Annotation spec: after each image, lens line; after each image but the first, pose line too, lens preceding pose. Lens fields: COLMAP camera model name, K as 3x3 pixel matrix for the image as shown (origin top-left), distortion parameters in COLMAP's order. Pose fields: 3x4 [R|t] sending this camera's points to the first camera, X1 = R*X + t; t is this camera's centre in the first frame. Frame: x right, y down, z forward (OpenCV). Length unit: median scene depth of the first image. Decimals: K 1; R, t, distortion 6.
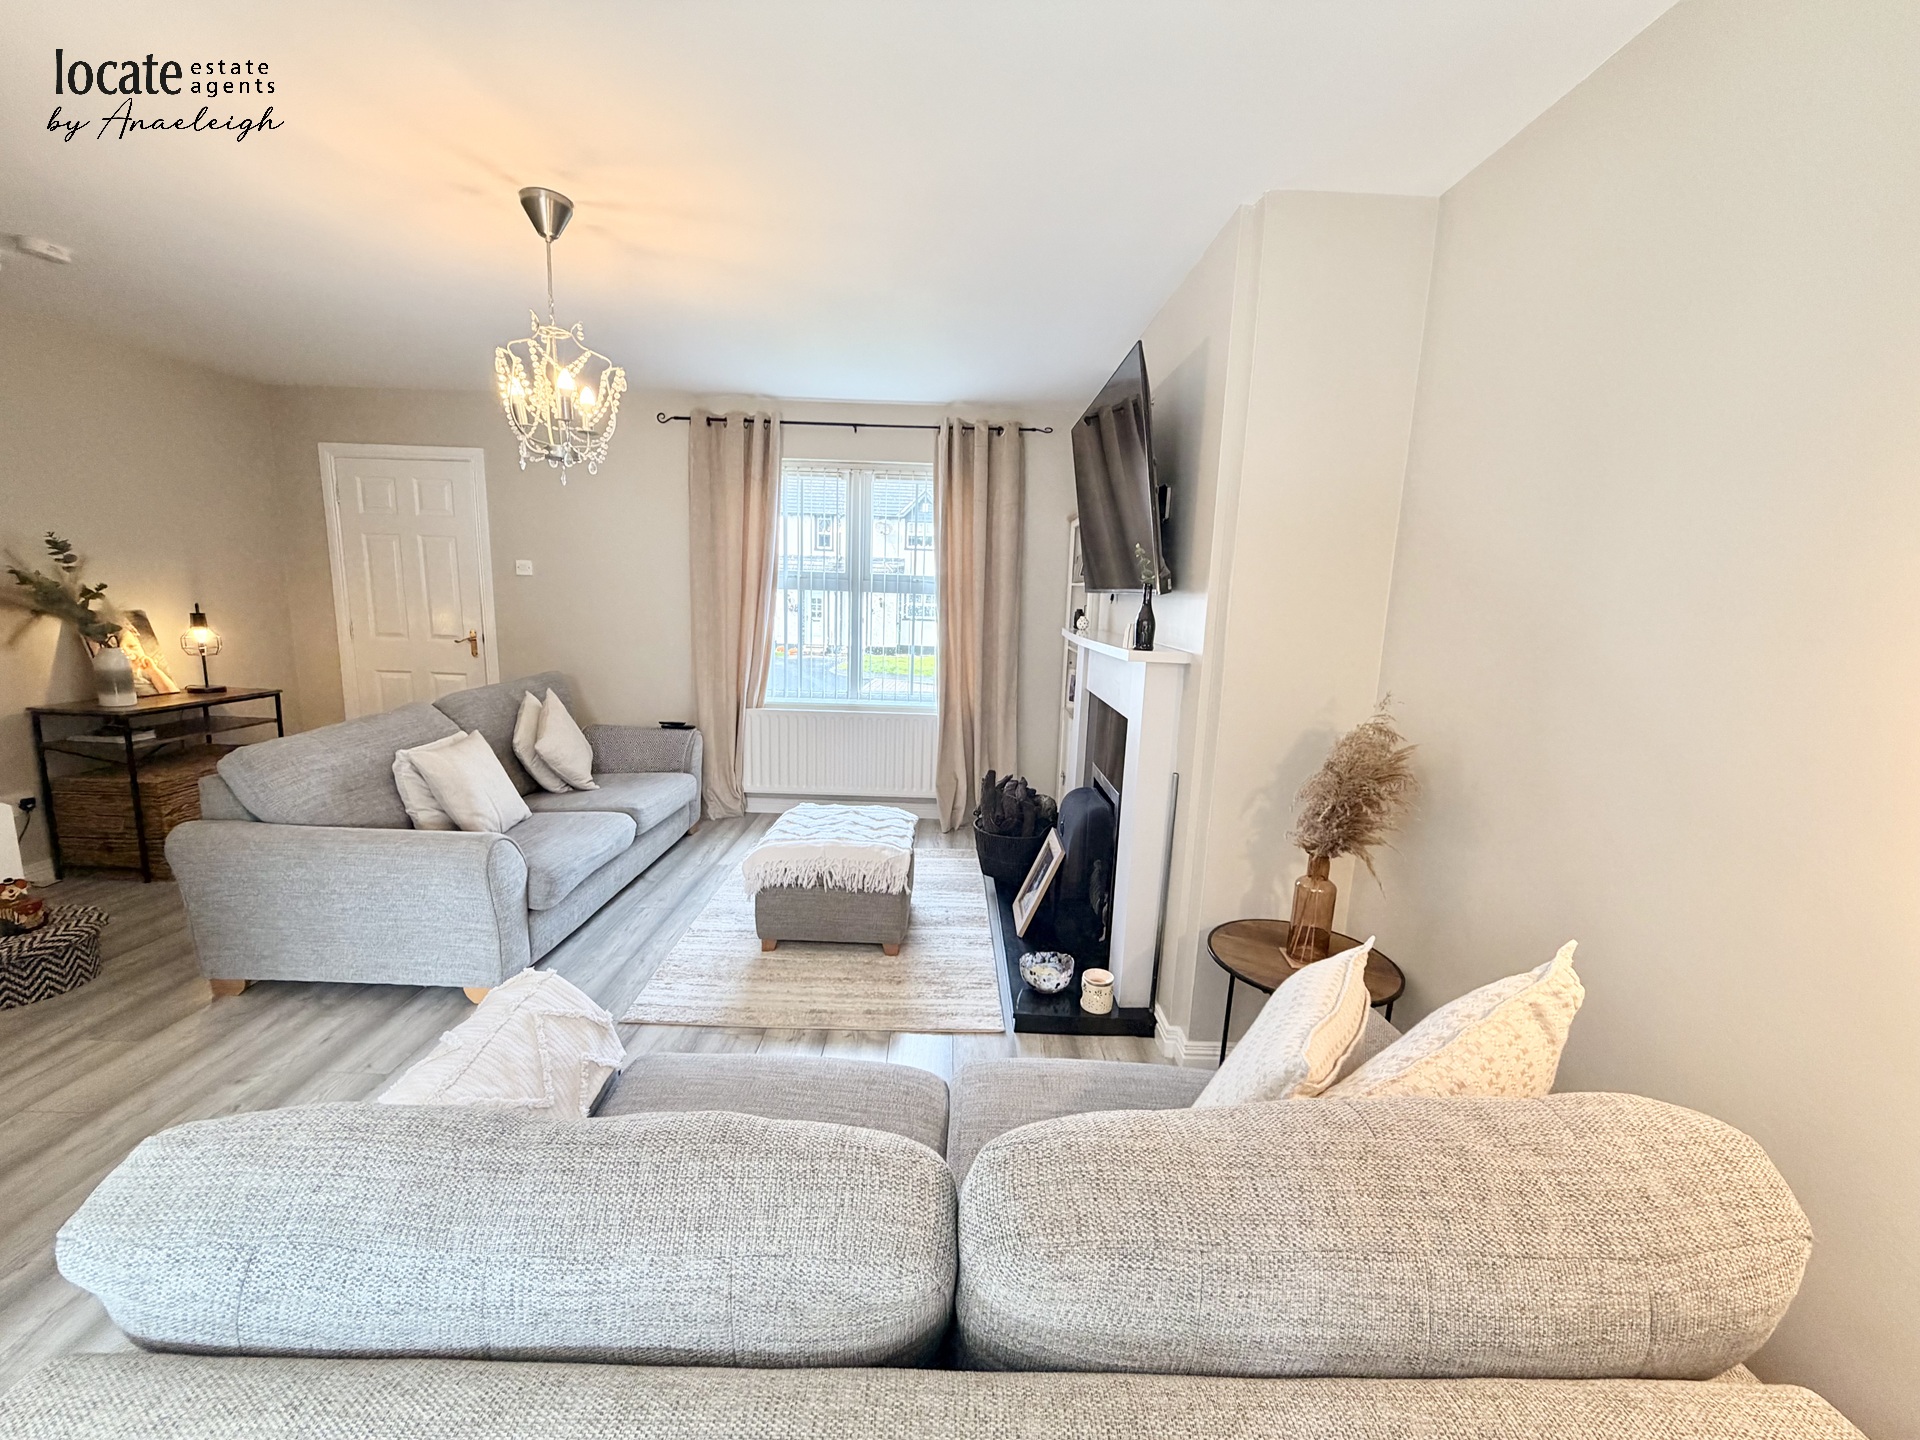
lens RADIAL K [[764.9, 0, 954.1], [0, 764.9, 724.4], [0, 0, 1]] dist [-0.000967, 0.000156]
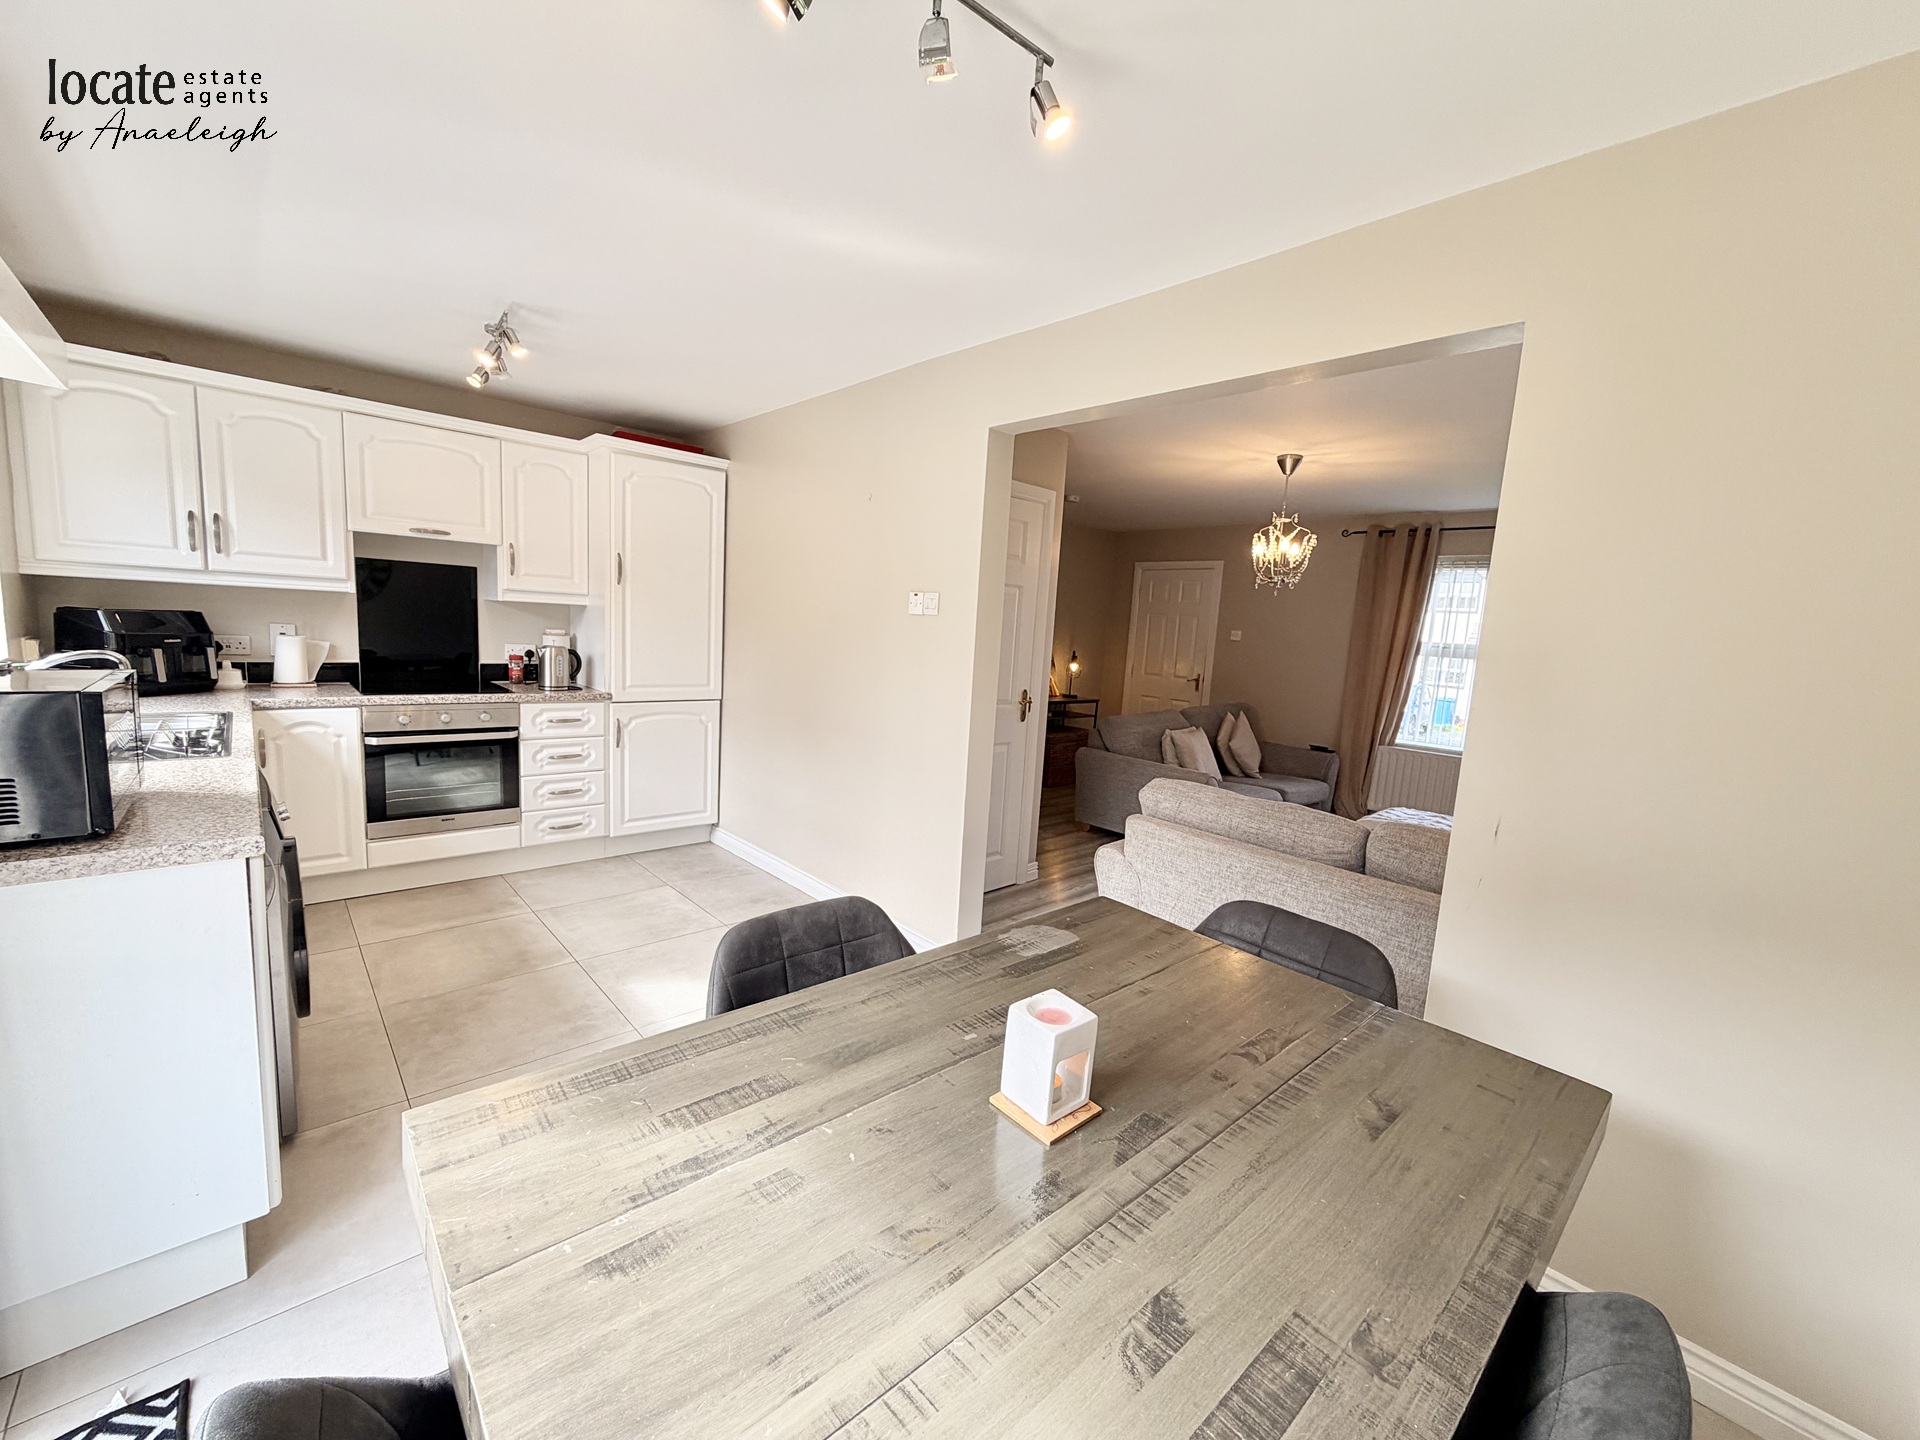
lens RADIAL K [[764.9, 0, 954.1], [0, 764.9, 724.4], [0, 0, 1]] dist [-0.000967, 0.000156]
pose [[0.676465, 0.104638, -0.729003, 0.214489], [-0.164181, 0.986371, -0.010770, 0.089643], [0.717941, 0.126974, 0.684425, -0.484166]]
